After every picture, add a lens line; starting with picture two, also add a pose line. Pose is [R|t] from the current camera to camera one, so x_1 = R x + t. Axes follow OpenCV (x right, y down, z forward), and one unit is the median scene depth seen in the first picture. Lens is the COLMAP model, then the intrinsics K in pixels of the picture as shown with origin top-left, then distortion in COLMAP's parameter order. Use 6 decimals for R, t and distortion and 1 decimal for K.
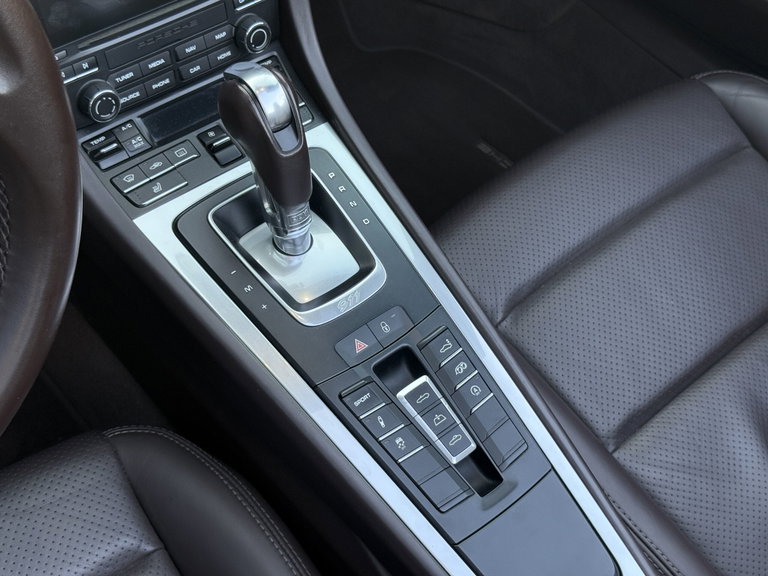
lens RADIAL K [[1109.0, 0, 380.3], [0, 1109.0, 282.1], [0, 0, 1]] dist [0.094734, 0.000000]
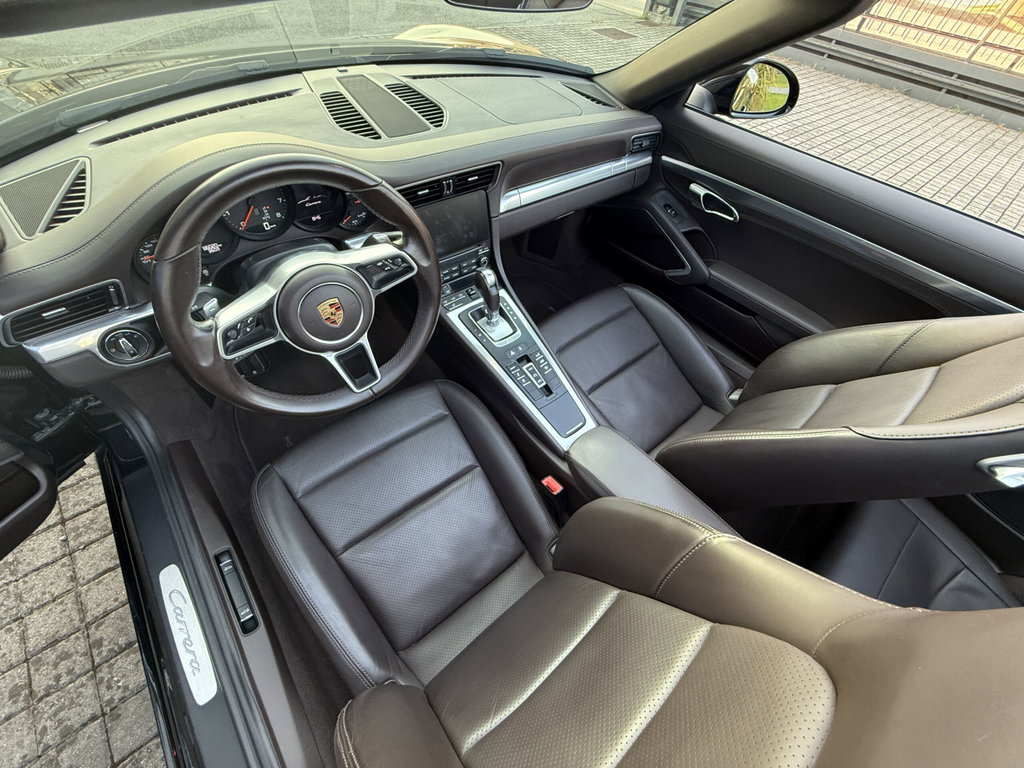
lens RADIAL K [[410.6, 0, 503.8], [0, 410.6, 378.5], [0, 0, 1]] dist [-0.001290, 0.000754]
pose [[0.999126, 0.039551, -0.013532, -0.023785], [-0.039321, 0.999083, 0.016914, 0.109928], [0.014188, -0.016367, 0.999765, -0.240747]]
